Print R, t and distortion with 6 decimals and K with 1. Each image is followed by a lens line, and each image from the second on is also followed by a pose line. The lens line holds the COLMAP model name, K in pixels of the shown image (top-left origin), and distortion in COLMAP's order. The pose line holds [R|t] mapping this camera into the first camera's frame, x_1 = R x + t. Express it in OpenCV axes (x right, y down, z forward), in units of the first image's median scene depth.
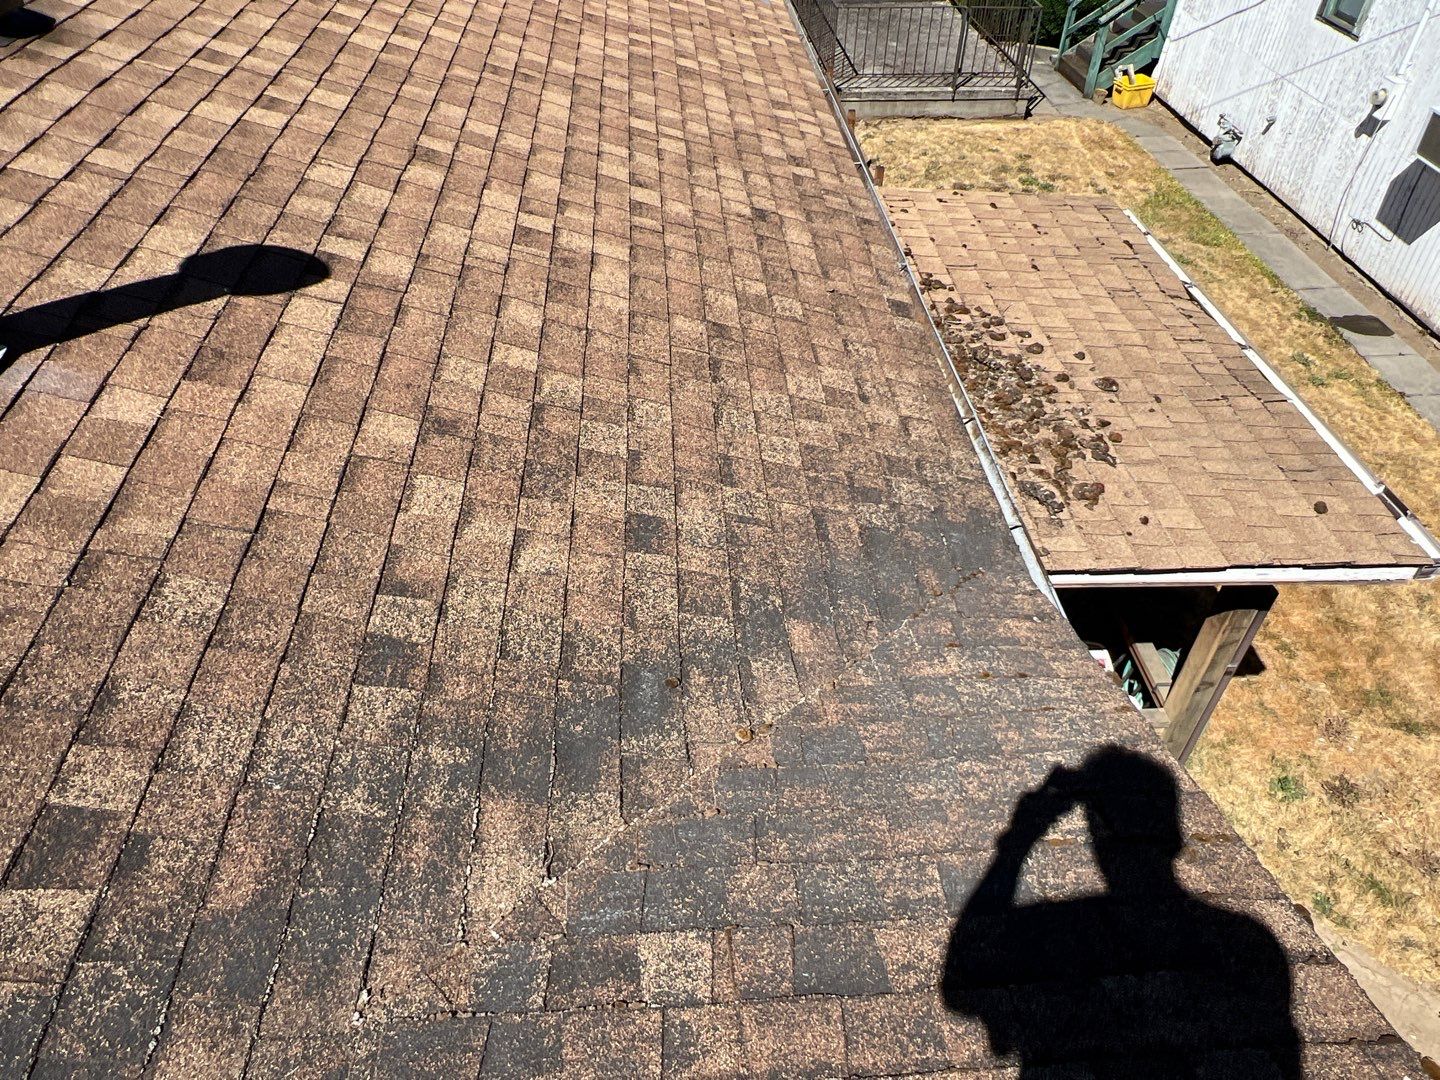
lens RADIAL K [[998.9, 0, 720.0], [0, 998.9, 540.0], [0, 0, 1]] dist [-0.000396, -0.000170]
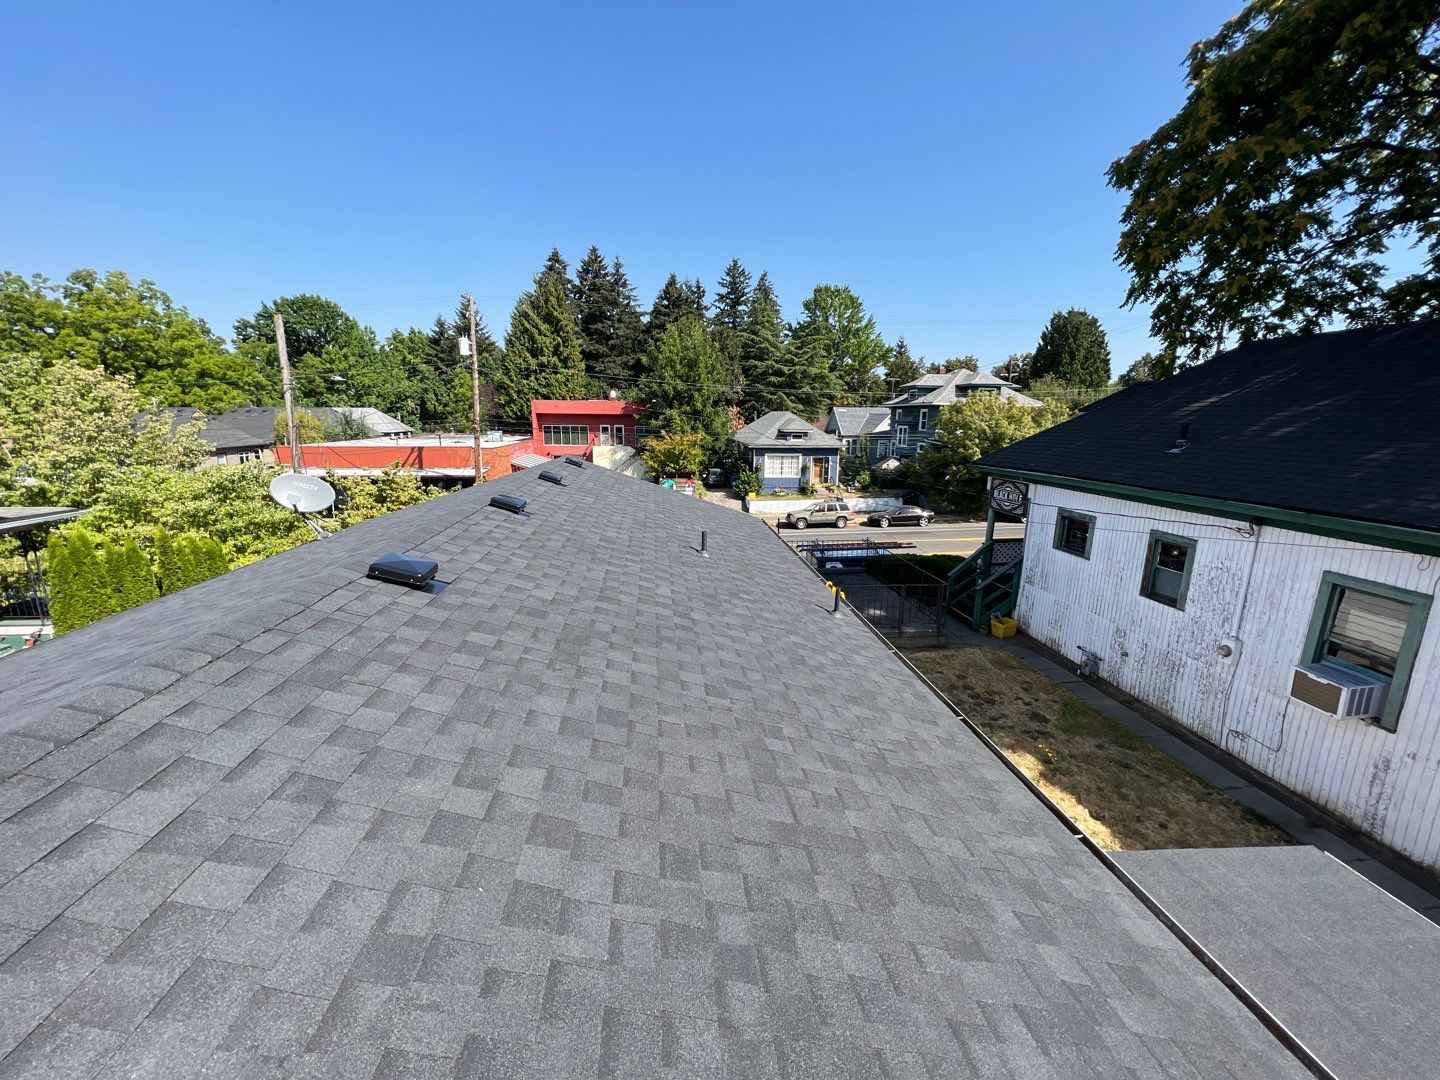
lens RADIAL K [[576.1, 0, 720.0], [0, 576.1, 540.0], [0, 0, 1]] dist [-0.003381, -0.000263]
pose [[0.999008, -0.007865, 0.043839, -0.094568], [0.028450, 0.869992, -0.492244, -0.150066], [-0.034268, 0.493003, 0.869352, 0.164230]]
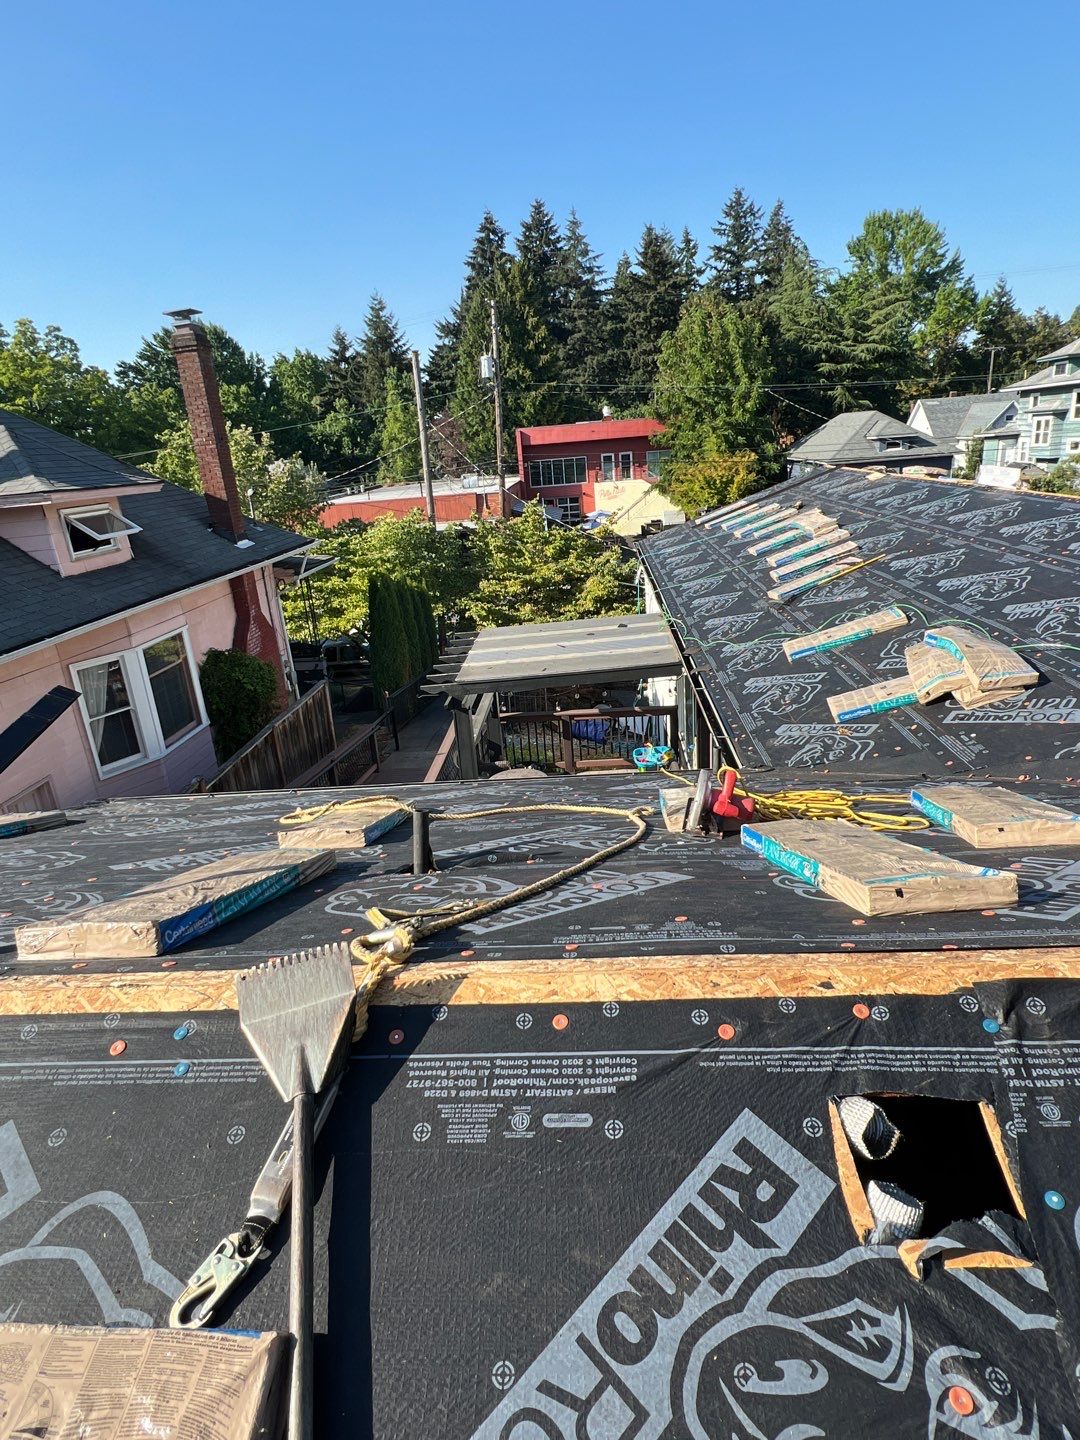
lens RADIAL K [[814.9, 0, 540.0], [0, 814.9, 720.0], [0, 0, 1]] dist [-0.005250, -0.000965]
pose [[0.988847, -0.042928, -0.142617, -0.551189], [-0.015741, 0.922077, -0.386685, 0.158282], [0.148104, 0.384617, 0.911117, -0.191795]]
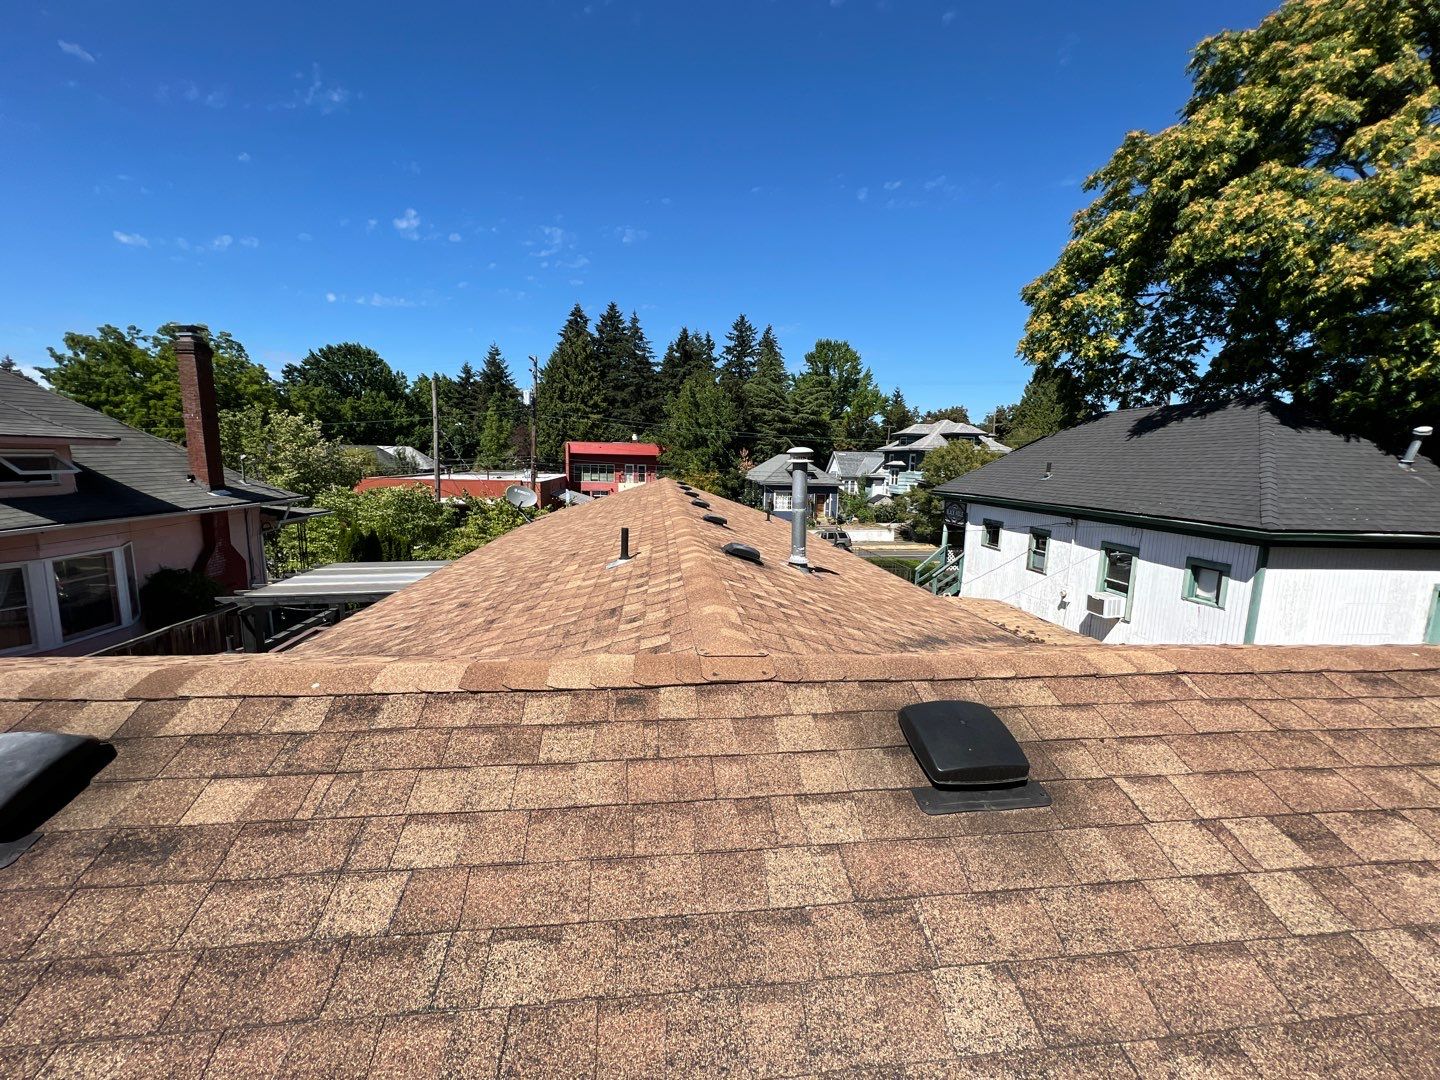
lens RADIAL K [[579.6, 0, 720.0], [0, 579.6, 540.0], [0, 0, 1]] dist [-0.000895, 0.000225]
pose [[0.999005, 0.007831, 0.043898, -0.212342], [0.017859, 0.831782, -0.554815, 0.188907], [-0.040858, 0.555047, 0.830815, -0.199604]]
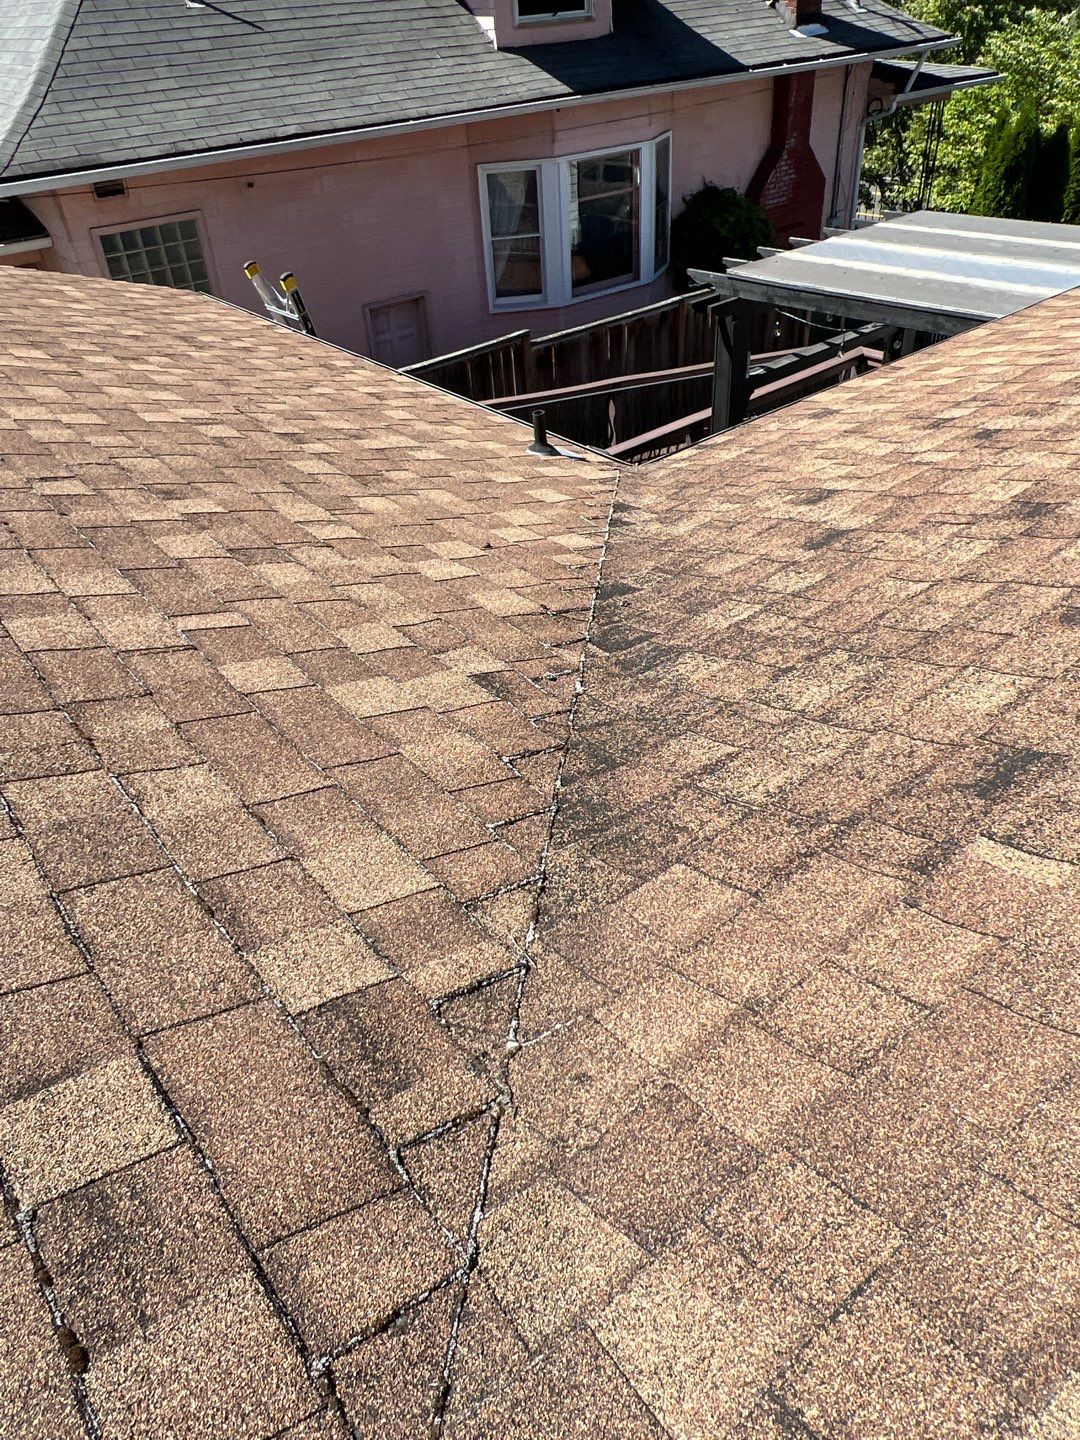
lens RADIAL K [[998.9, 0, 540.0], [0, 998.9, 720.0], [0, 0, 1]] dist [-0.000396, -0.000170]
pose [[0.578854, 0.459055, -0.673941, -0.281885], [-0.497629, 0.853607, 0.154017, 0.053283], [0.645983, 0.246219, 0.722553, -0.018504]]
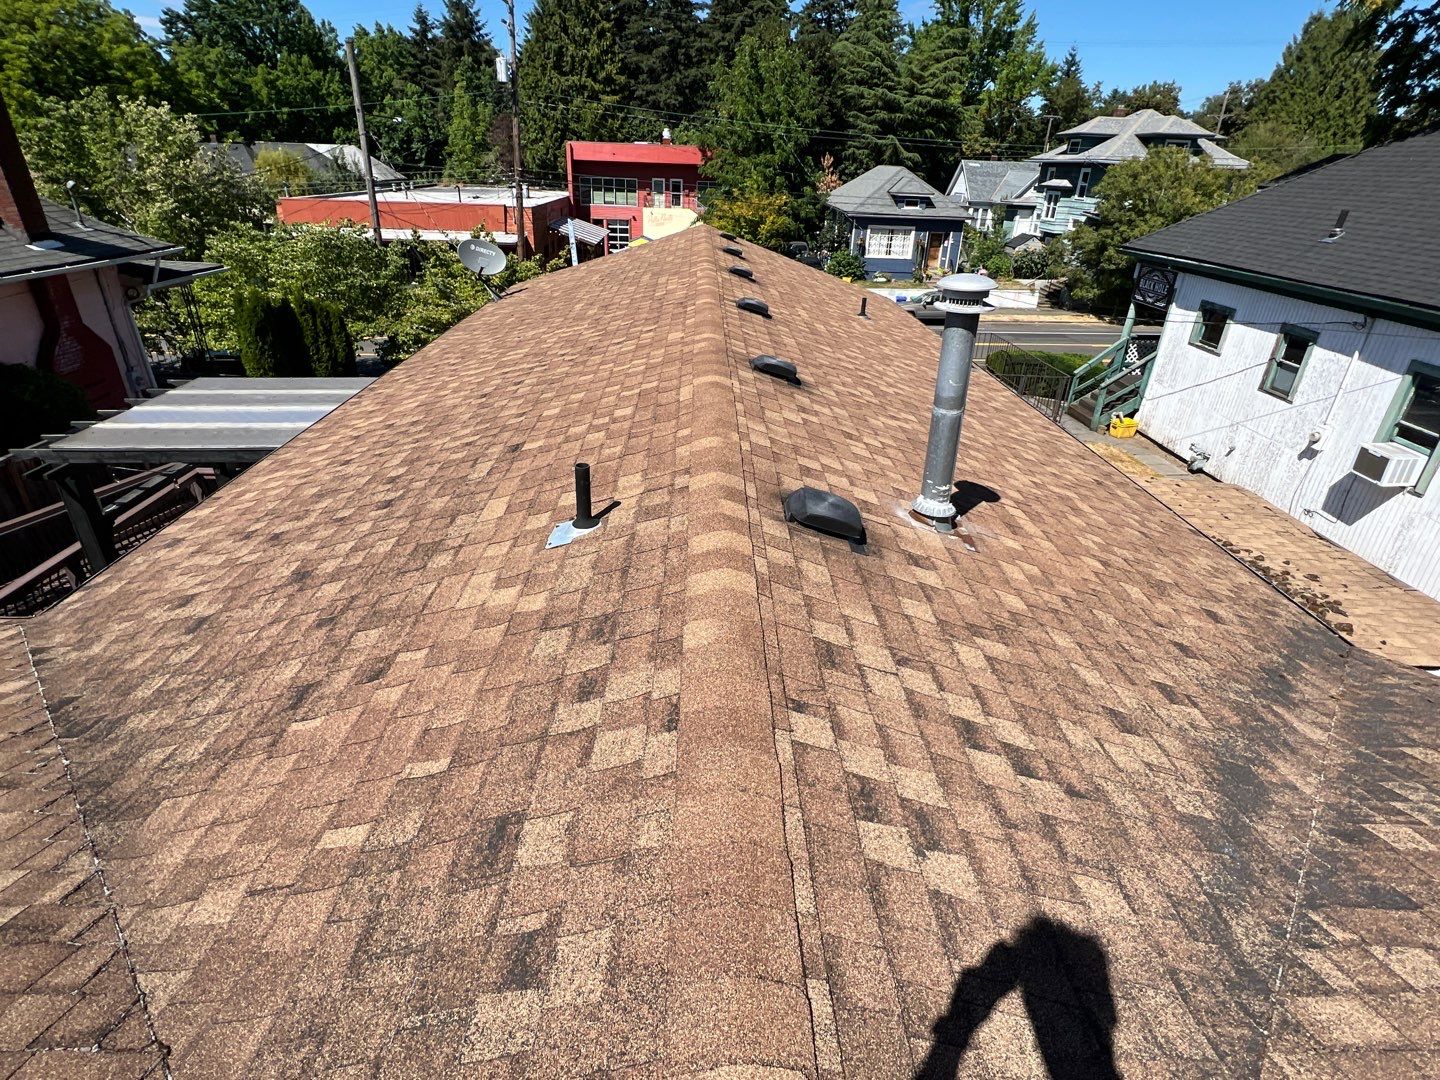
lens RADIAL K [[745.8, 0, 720.0], [0, 745.8, 540.0], [0, 0, 1]] dist [-0.004285, 0.002375]
pose [[0.998823, 0.040267, -0.027029, -0.207637], [-0.045843, 0.965781, -0.255277, 0.054971], [0.015825, 0.256216, 0.966490, -0.108257]]
